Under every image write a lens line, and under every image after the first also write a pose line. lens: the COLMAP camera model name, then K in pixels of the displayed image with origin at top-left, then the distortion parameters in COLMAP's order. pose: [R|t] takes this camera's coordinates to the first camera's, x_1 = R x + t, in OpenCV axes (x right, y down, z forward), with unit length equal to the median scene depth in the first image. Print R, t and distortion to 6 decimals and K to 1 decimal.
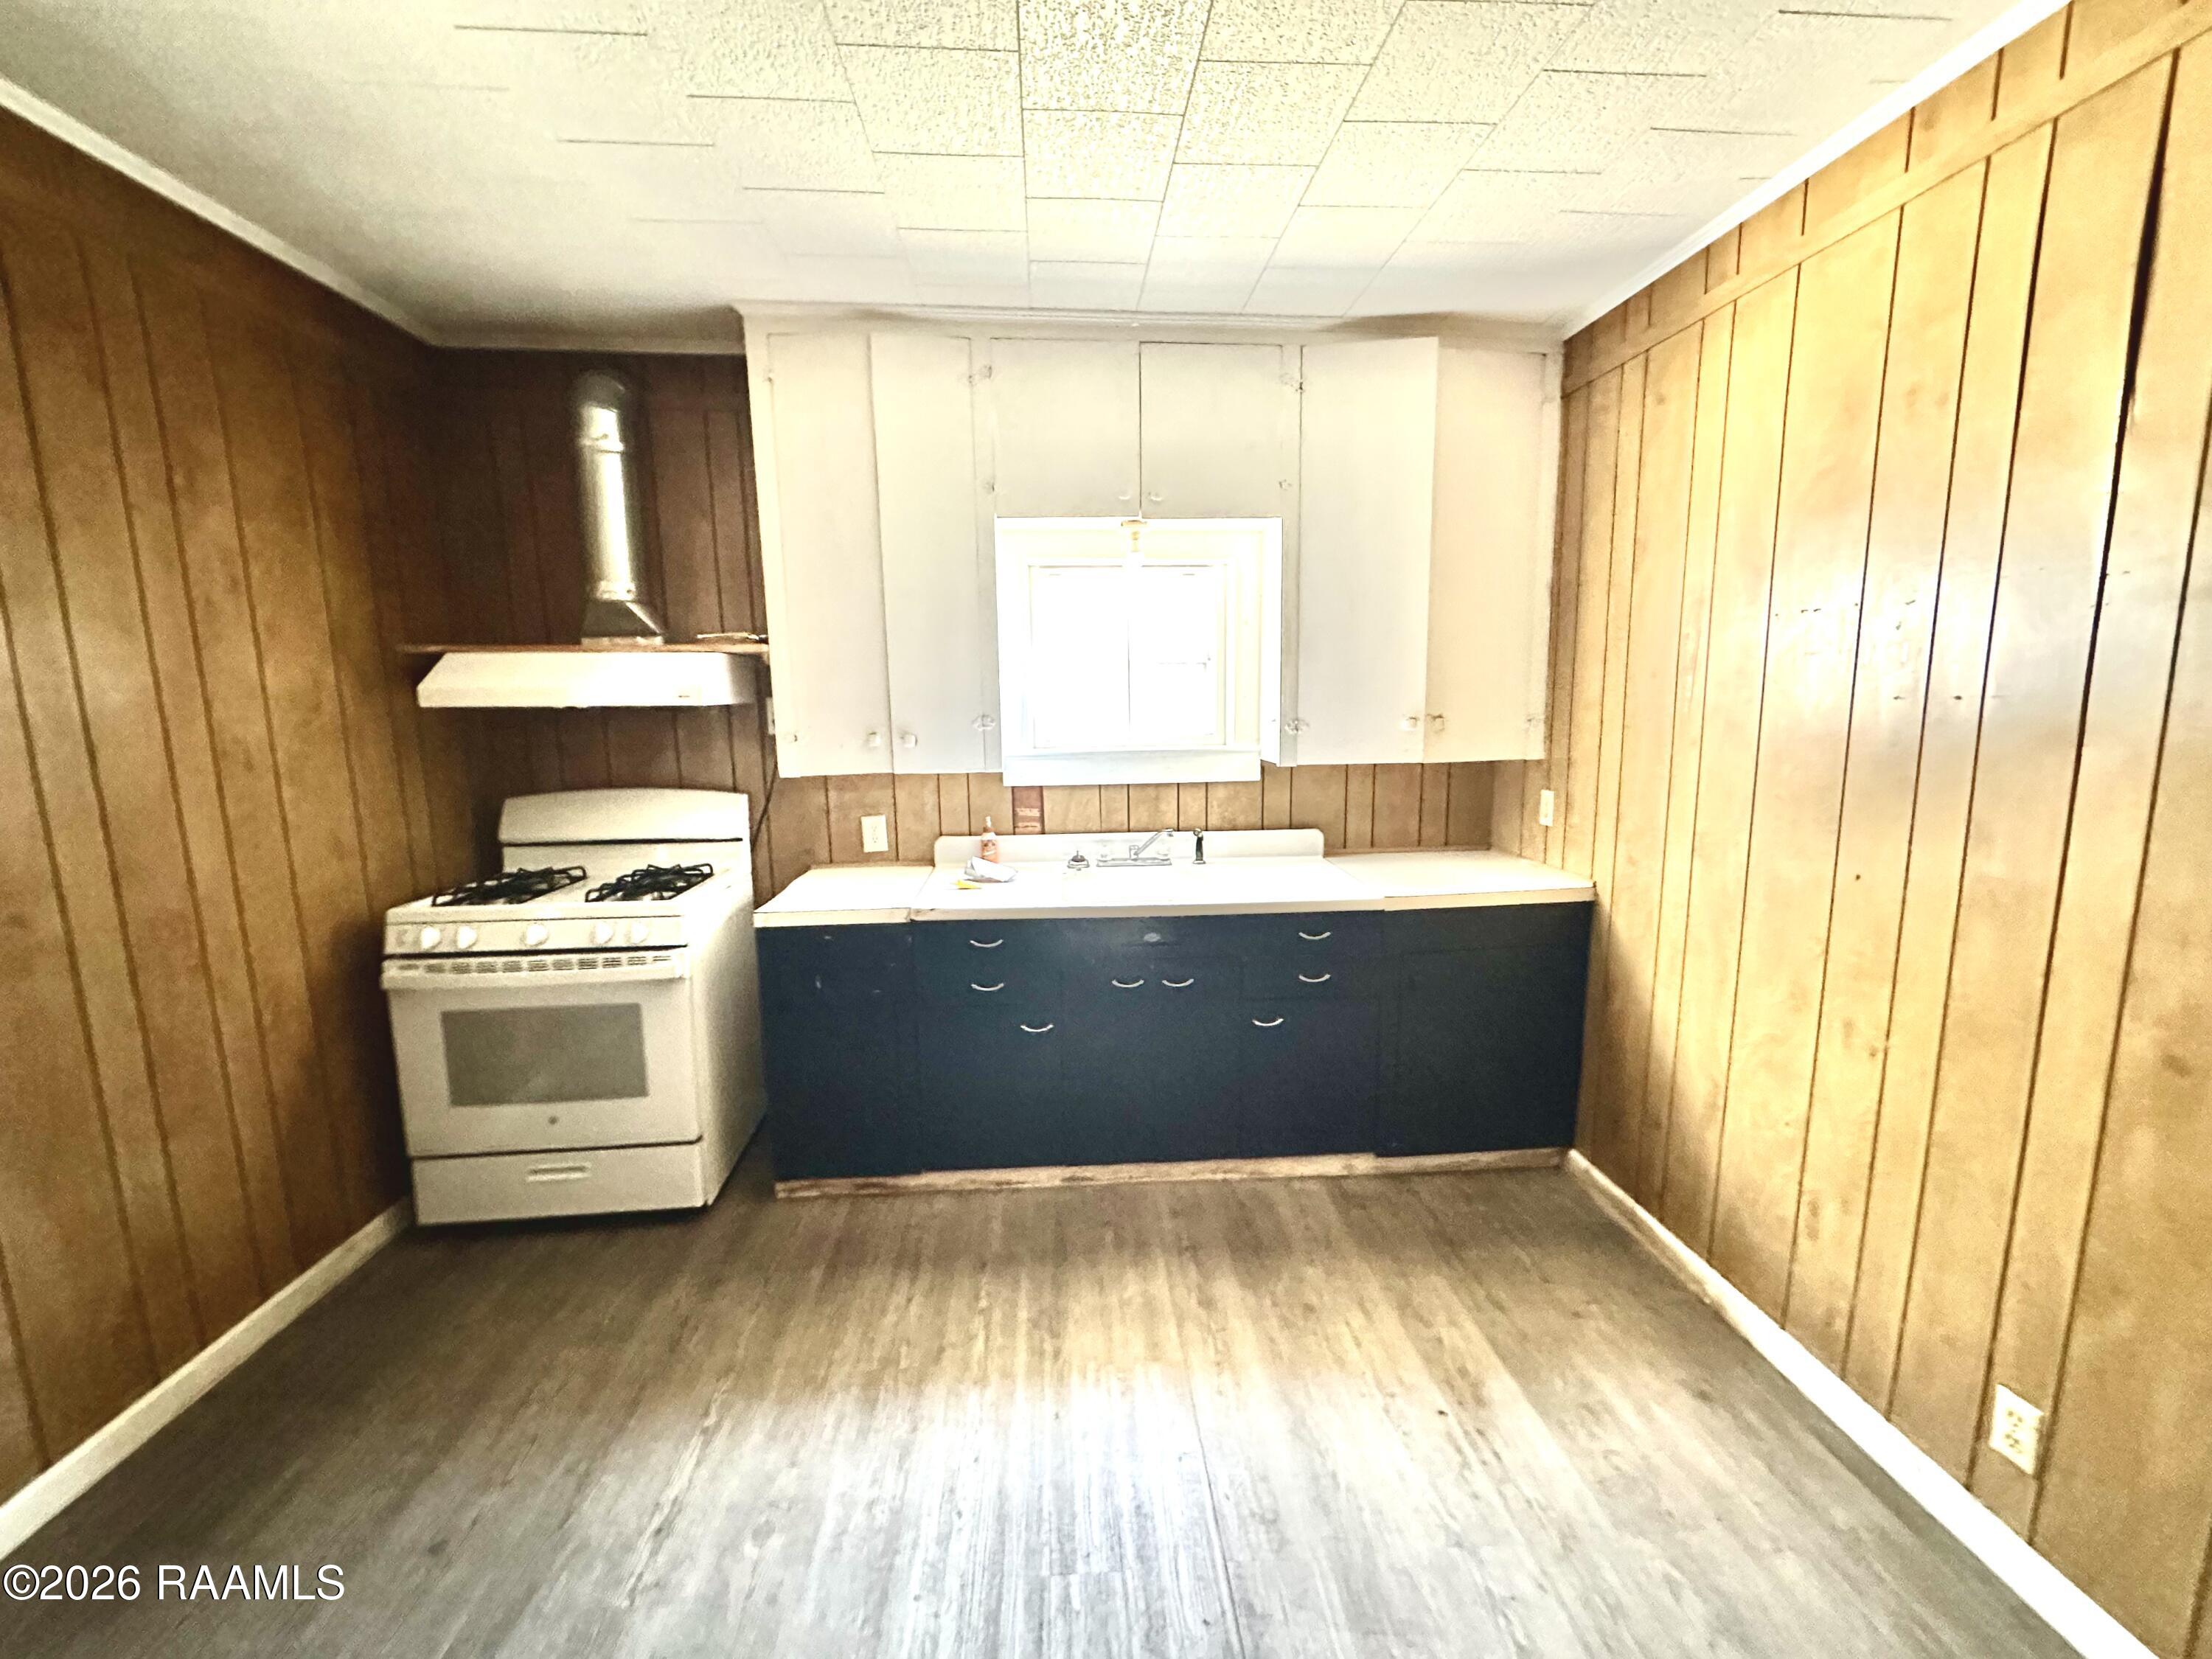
lens RADIAL K [[886.2, 0, 1111.3], [0, 886.2, 830.6], [0, 0, 1]] dist [-0.003539, 0.000083]
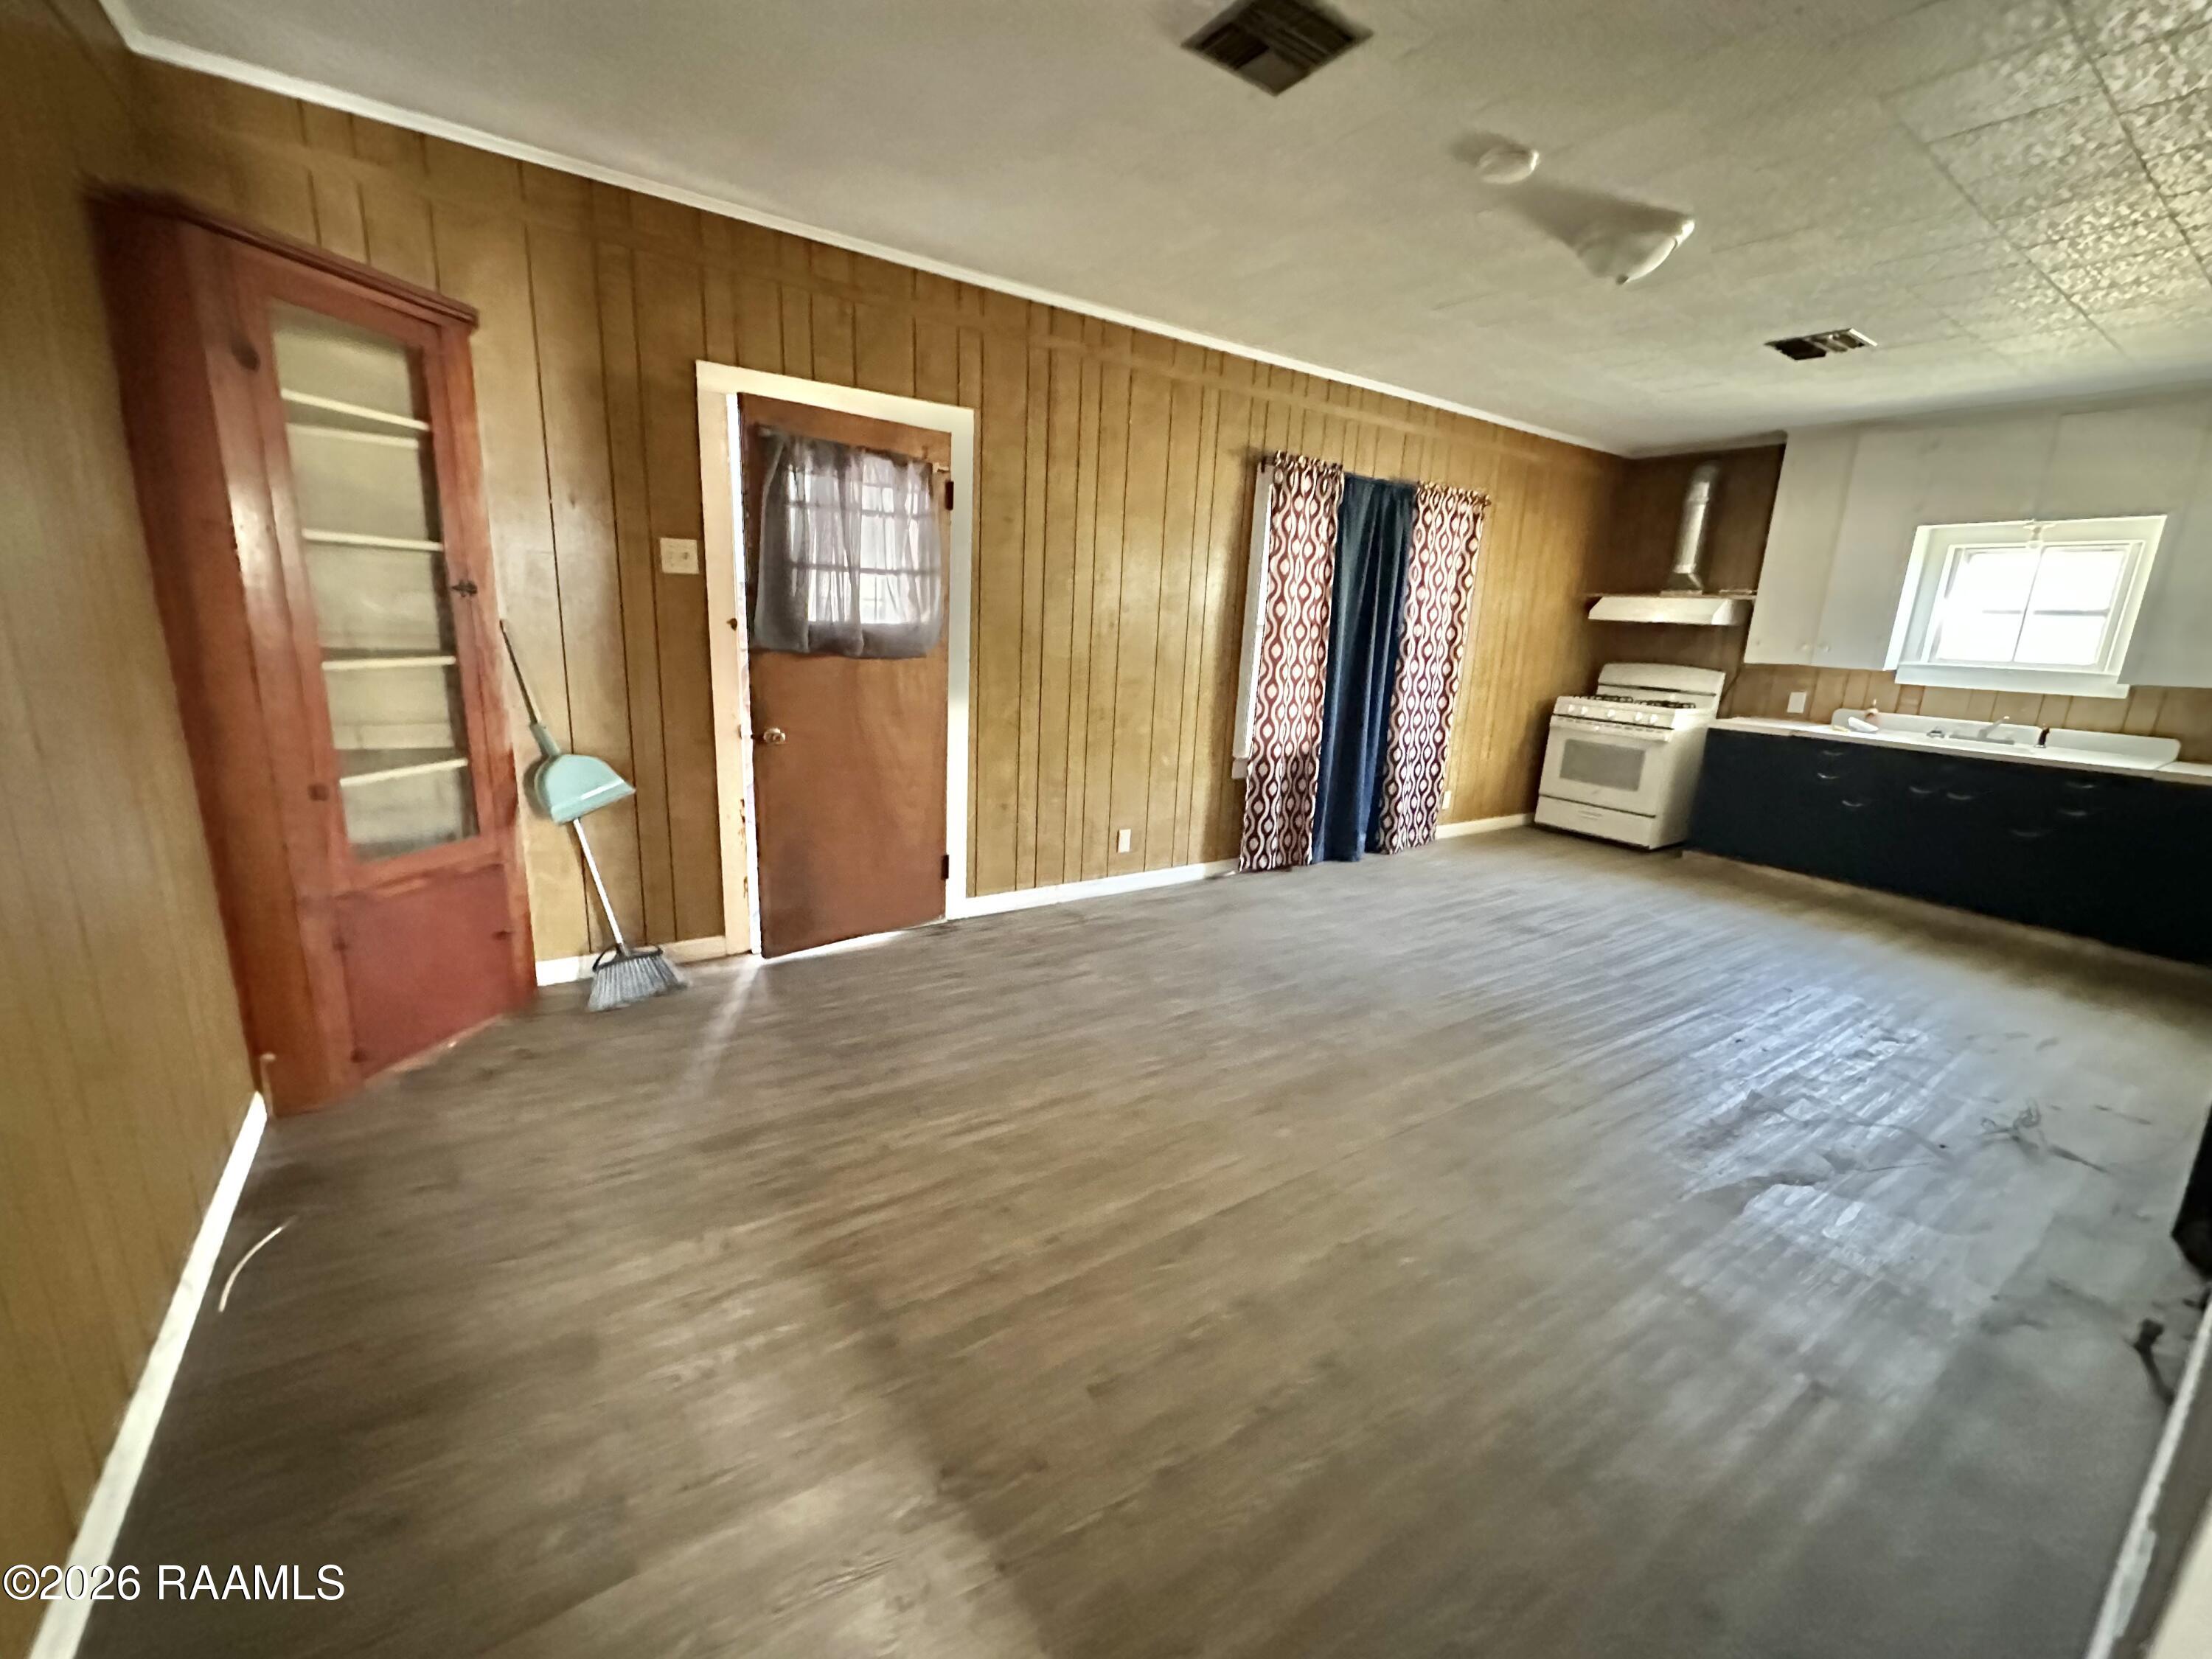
lens RADIAL K [[886.2, 0, 1098.4], [0, 886.2, 823.5], [0, 0, 1]] dist [-0.003539, 0.000083]
pose [[0.498936, 0.232899, -0.834758, 0.734194], [-0.180568, 0.970011, 0.162709, 0.261041], [0.847619, 0.069549, 0.526028, -1.428110]]
